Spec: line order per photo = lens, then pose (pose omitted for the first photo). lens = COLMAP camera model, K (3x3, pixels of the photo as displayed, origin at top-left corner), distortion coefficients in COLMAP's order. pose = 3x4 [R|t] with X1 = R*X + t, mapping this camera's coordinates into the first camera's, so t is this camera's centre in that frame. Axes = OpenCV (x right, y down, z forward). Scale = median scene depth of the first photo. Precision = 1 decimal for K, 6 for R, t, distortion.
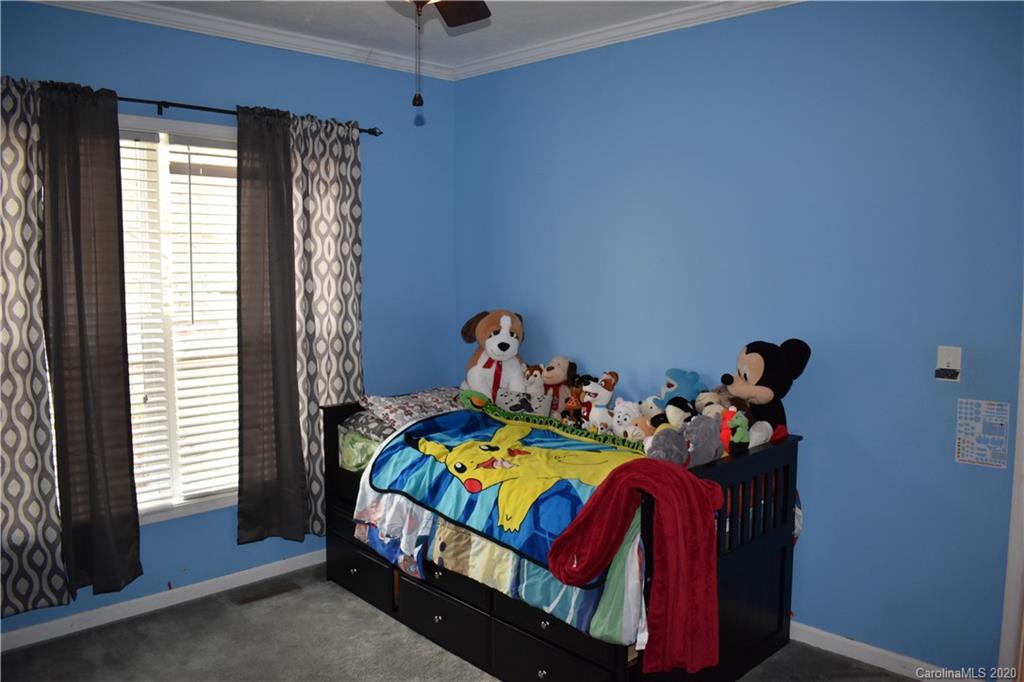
lens RADIAL K [[802.0, 0, 507.2], [0, 802.0, 341.3], [0, 0, 1]] dist [-0.097501, 0.017425]
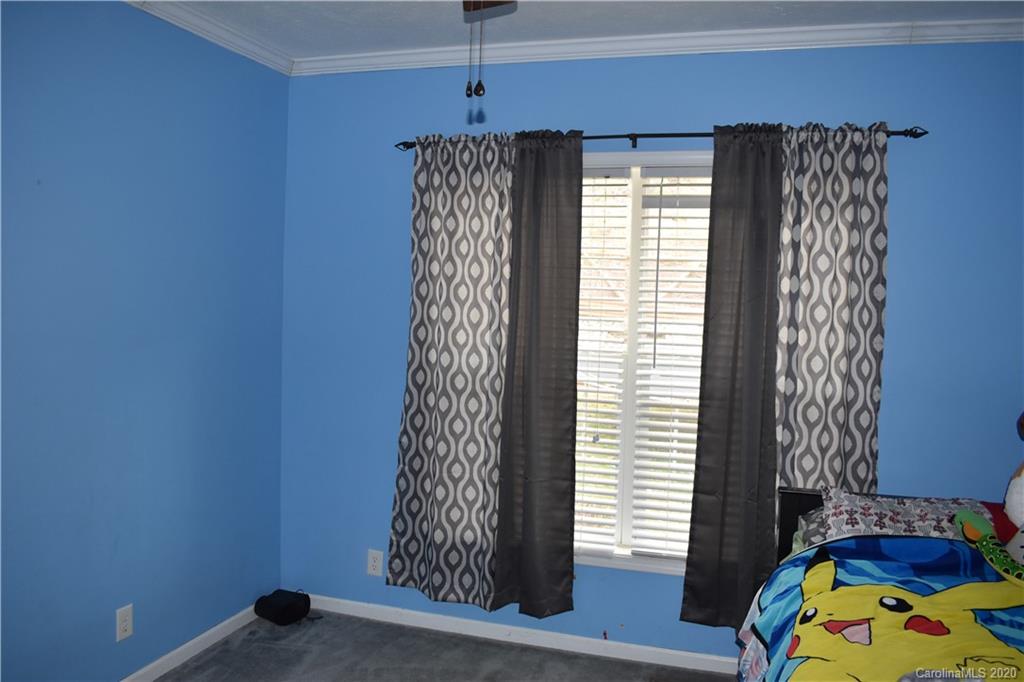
lens RADIAL K [[802.0, 0, 509.9], [0, 802.0, 340.6], [0, 0, 1]] dist [-0.097501, 0.017425]
pose [[0.459518, 0.060076, -0.886134, 0.353159], [-0.113295, 0.993524, 0.008606, -0.042480], [0.880913, 0.096440, 0.463349, 0.410758]]
